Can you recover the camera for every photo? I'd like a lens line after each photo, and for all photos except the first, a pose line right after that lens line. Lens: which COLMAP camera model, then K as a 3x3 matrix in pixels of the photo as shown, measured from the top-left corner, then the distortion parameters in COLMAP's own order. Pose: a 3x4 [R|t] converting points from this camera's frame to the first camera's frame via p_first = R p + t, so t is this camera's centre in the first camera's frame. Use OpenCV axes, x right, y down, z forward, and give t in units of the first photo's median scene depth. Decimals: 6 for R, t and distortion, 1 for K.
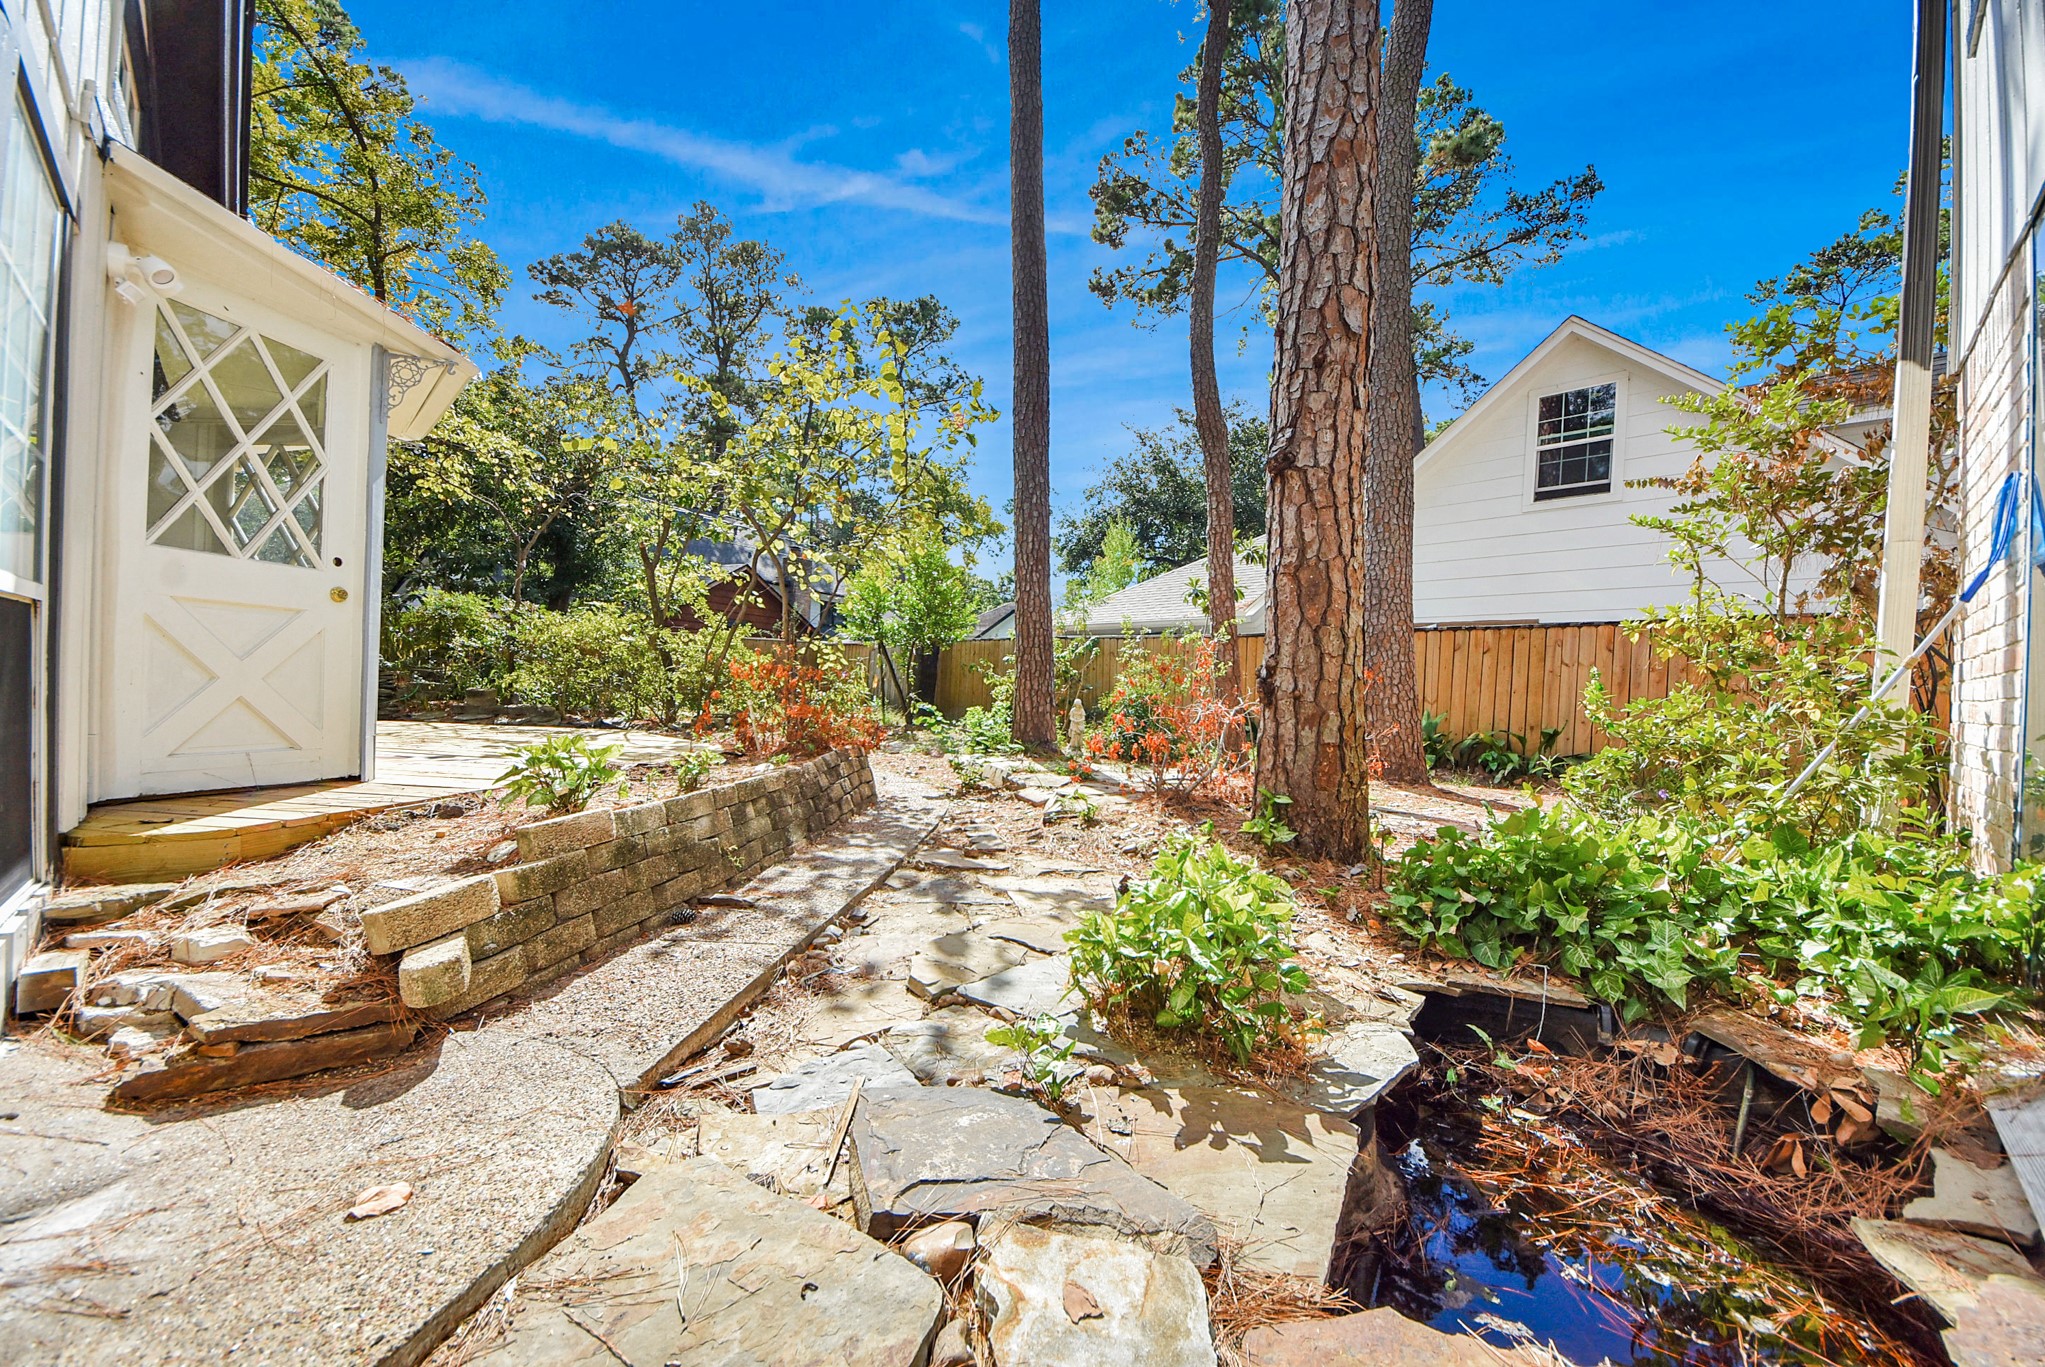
lens RADIAL K [[724.5, 0, 1037.1], [0, 724.5, 697.8], [0, 0, 1]] dist [0.006086, -0.006526]
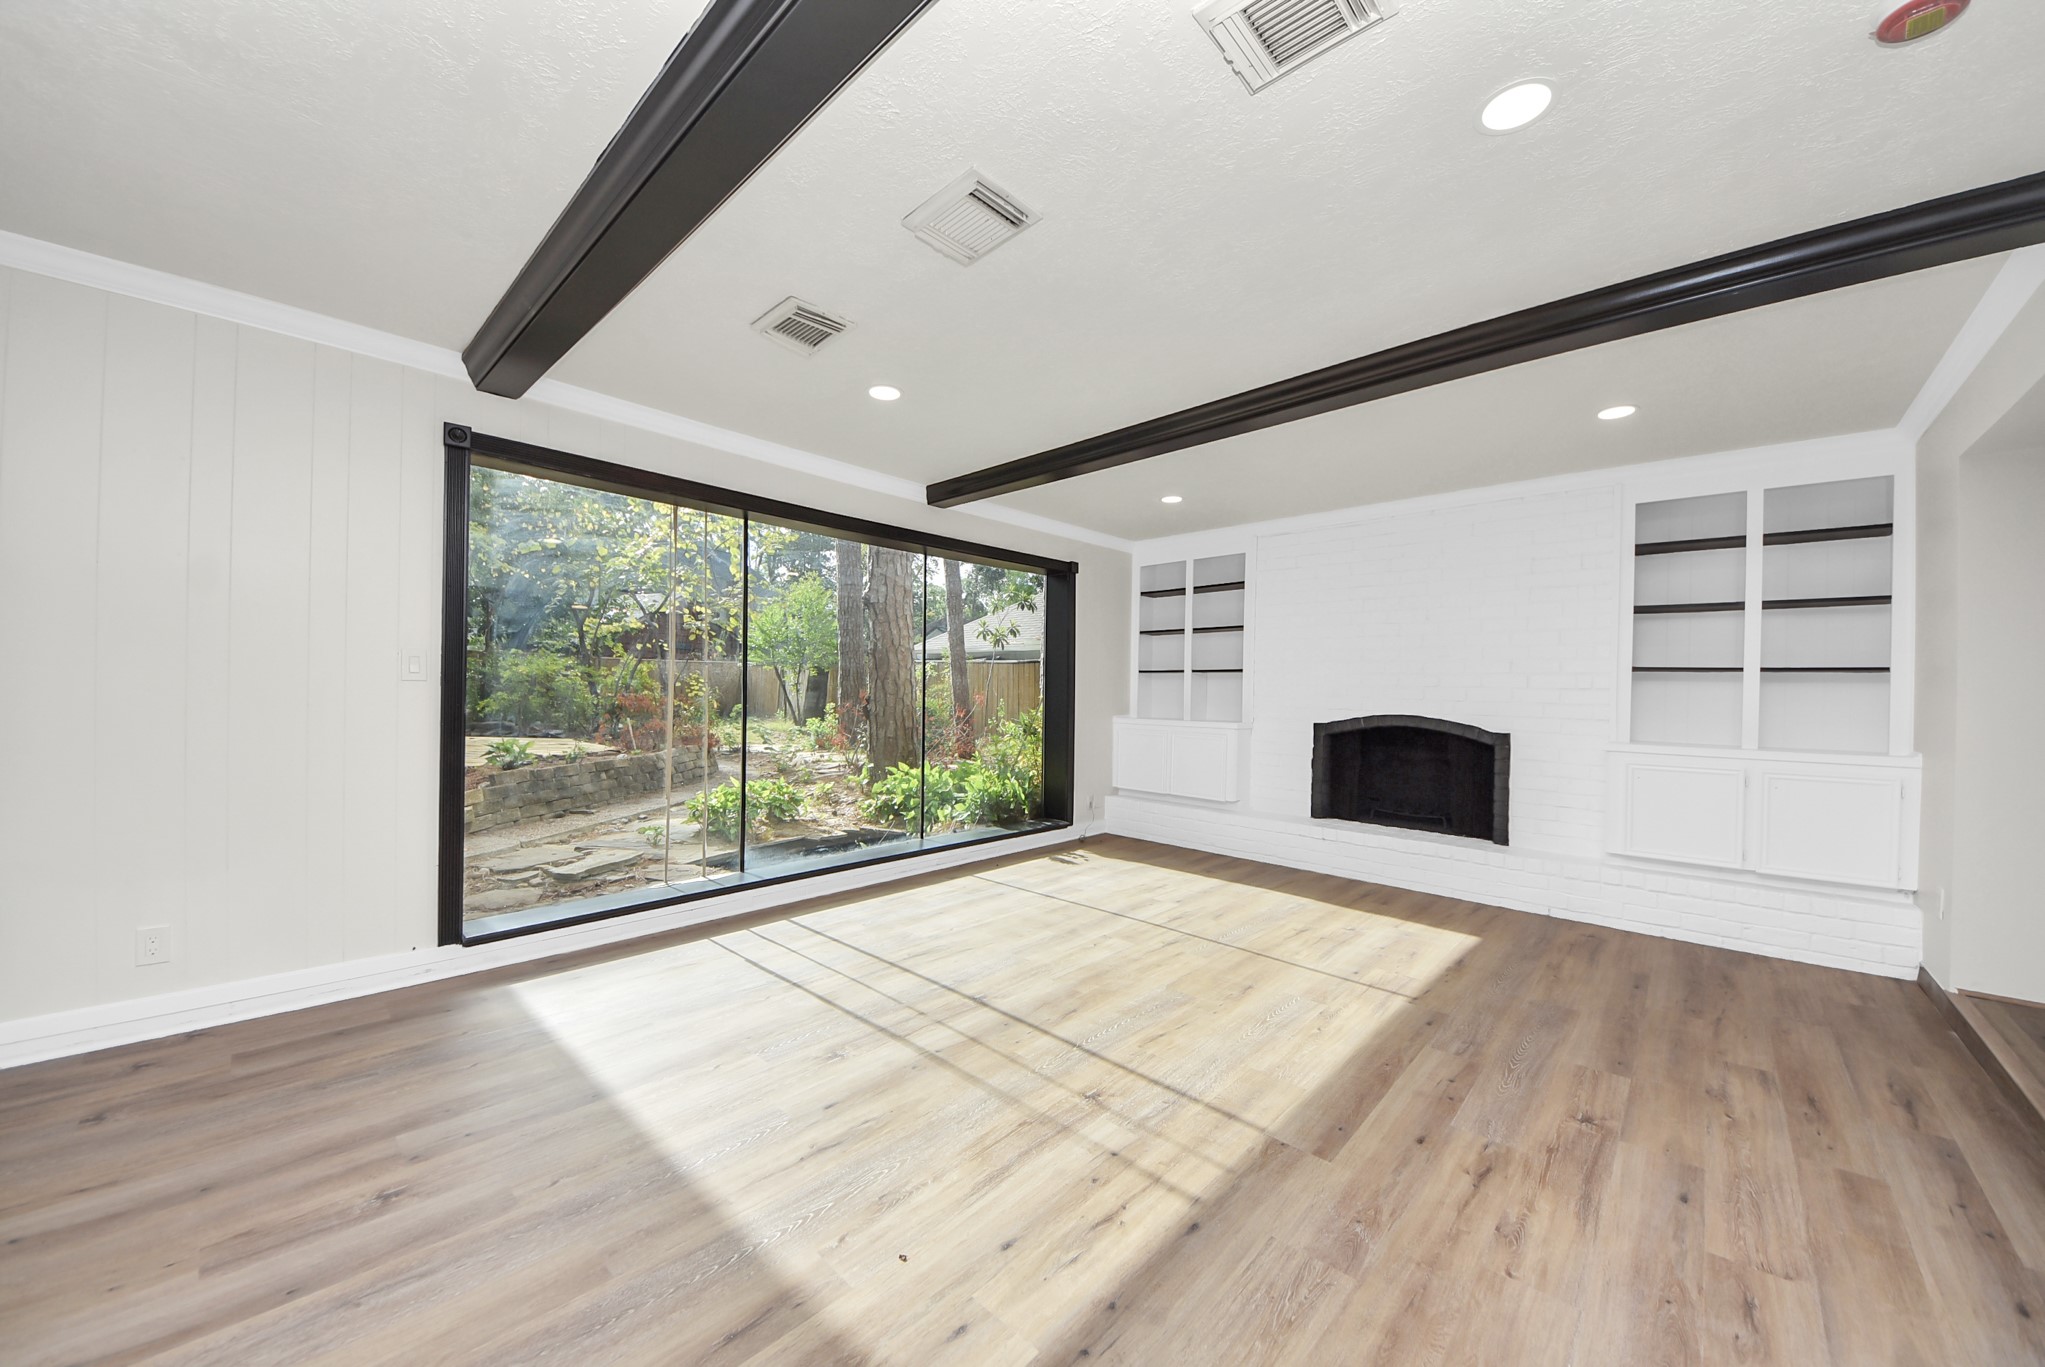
lens RADIAL K [[724.5, 0, 1037.1], [0, 724.5, 697.8], [0, 0, 1]] dist [0.006086, -0.006526]
pose [[0.999592, -0.014238, 0.024759, 0.769717], [0.014440, 0.999864, -0.007998, -0.024464], [-0.024642, 0.008352, 0.999661, -1.062778]]
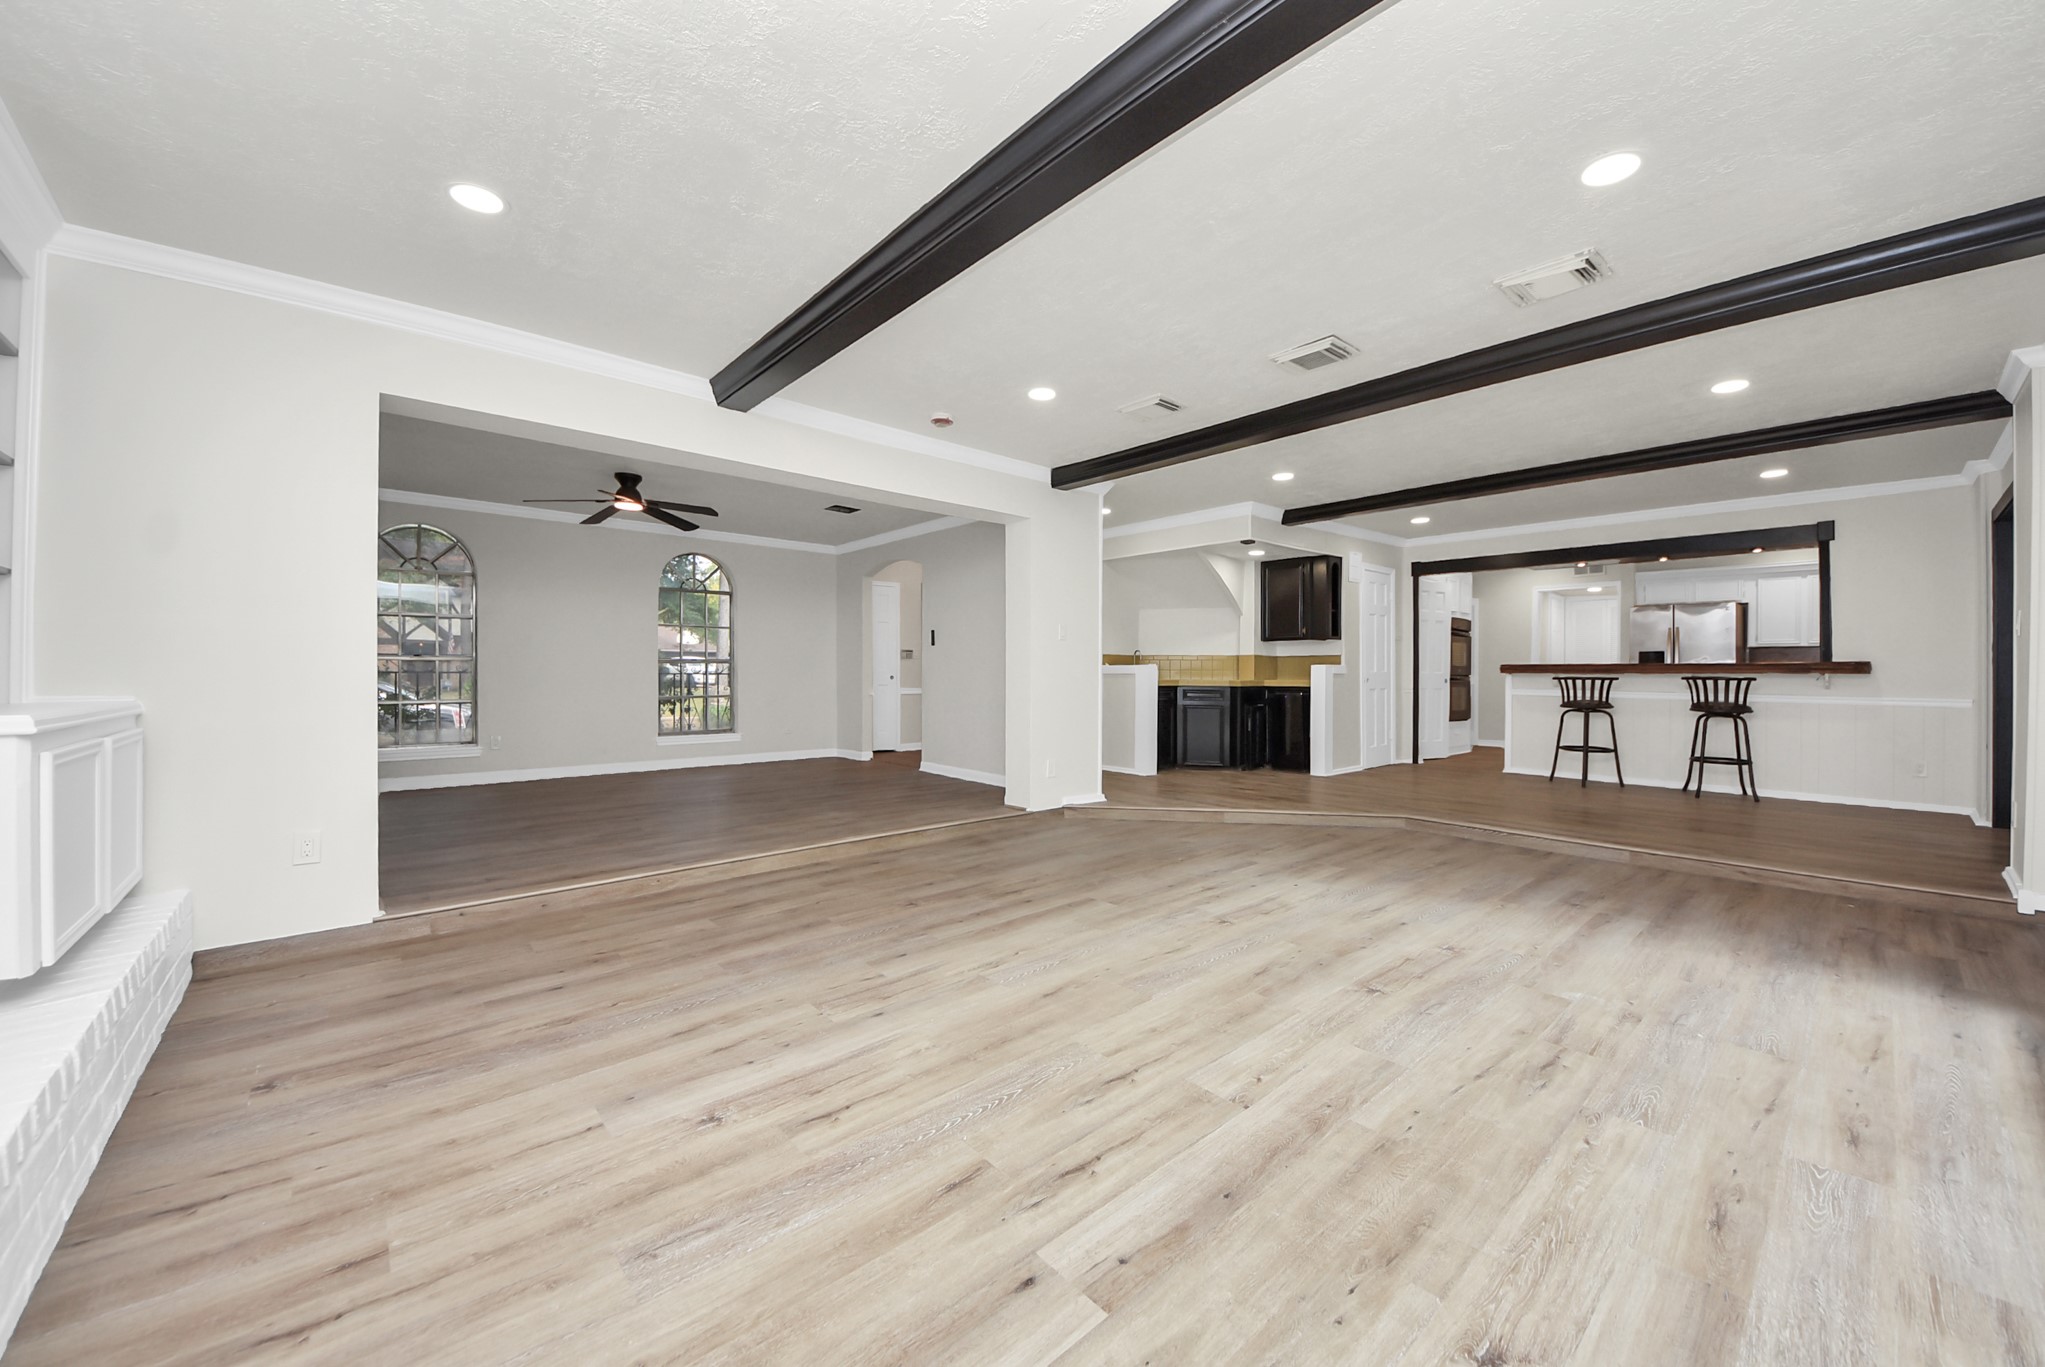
lens RADIAL K [[752.1, 0, 1035.8], [0, 752.1, 672.4], [0, 0, 1]] dist [0.029582, -0.015831]
pose [[-0.996960, -0.037245, 0.068434, 1.007826], [-0.035633, 0.999062, 0.024621, -0.013580], [-0.069287, 0.022108, -0.997352, 0.494901]]
